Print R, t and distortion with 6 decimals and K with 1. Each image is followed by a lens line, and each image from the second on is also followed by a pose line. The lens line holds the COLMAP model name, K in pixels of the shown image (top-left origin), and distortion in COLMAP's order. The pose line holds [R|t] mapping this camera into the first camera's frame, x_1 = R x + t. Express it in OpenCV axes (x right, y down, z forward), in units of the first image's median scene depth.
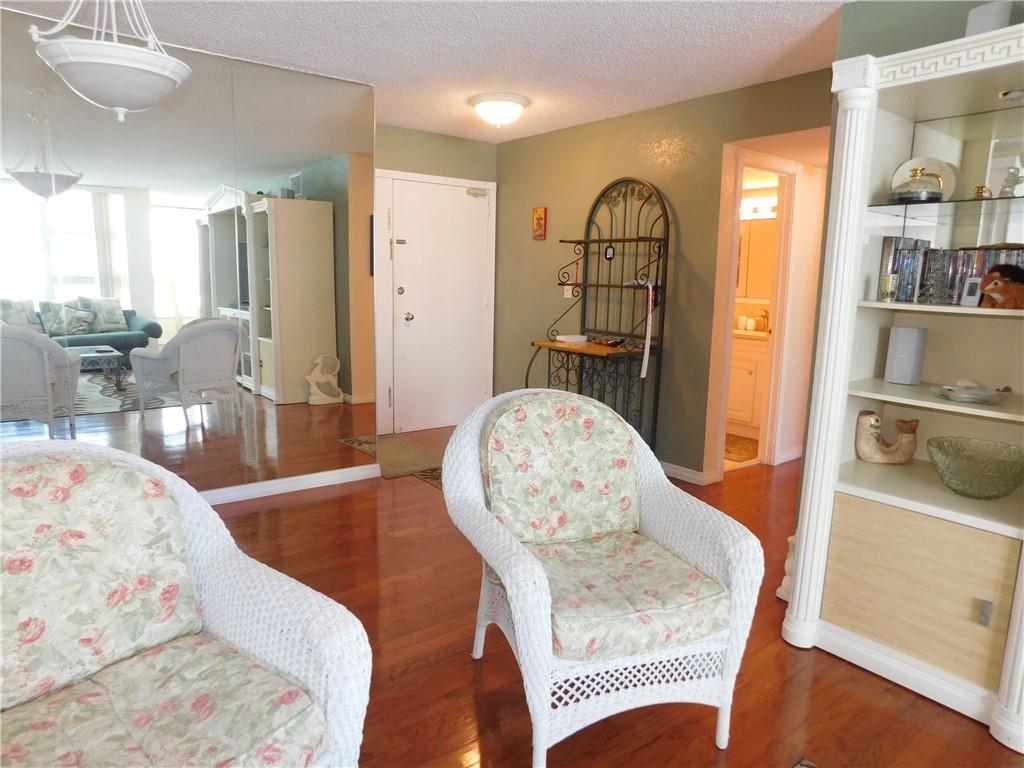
lens RADIAL K [[671.3, 0, 515.6], [0, 671.3, 382.8], [0, 0, 1]] dist [-0.082988, 0.067511]
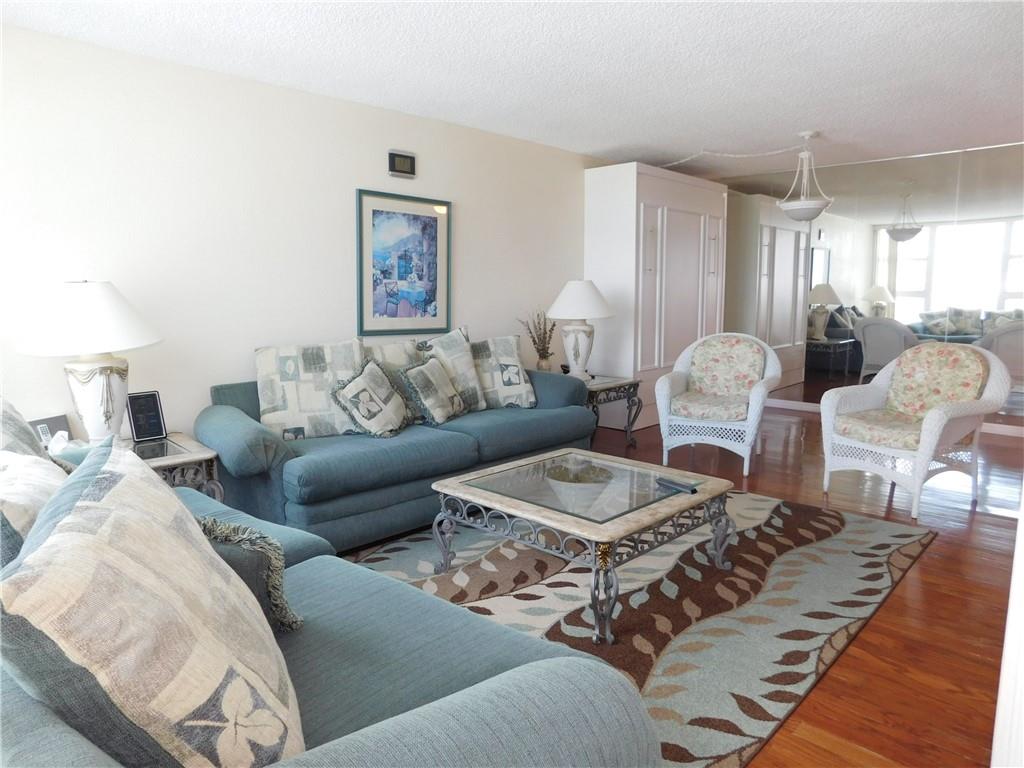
lens RADIAL K [[671.3, 0, 515.6], [0, 671.3, 382.8], [0, 0, 1]] dist [-0.082988, 0.067511]
pose [[0.151801, 0.114195, -0.981792, 1.690950], [-0.146433, 0.984941, 0.091920, 0.133285], [0.977504, 0.129813, 0.166237, -0.443637]]
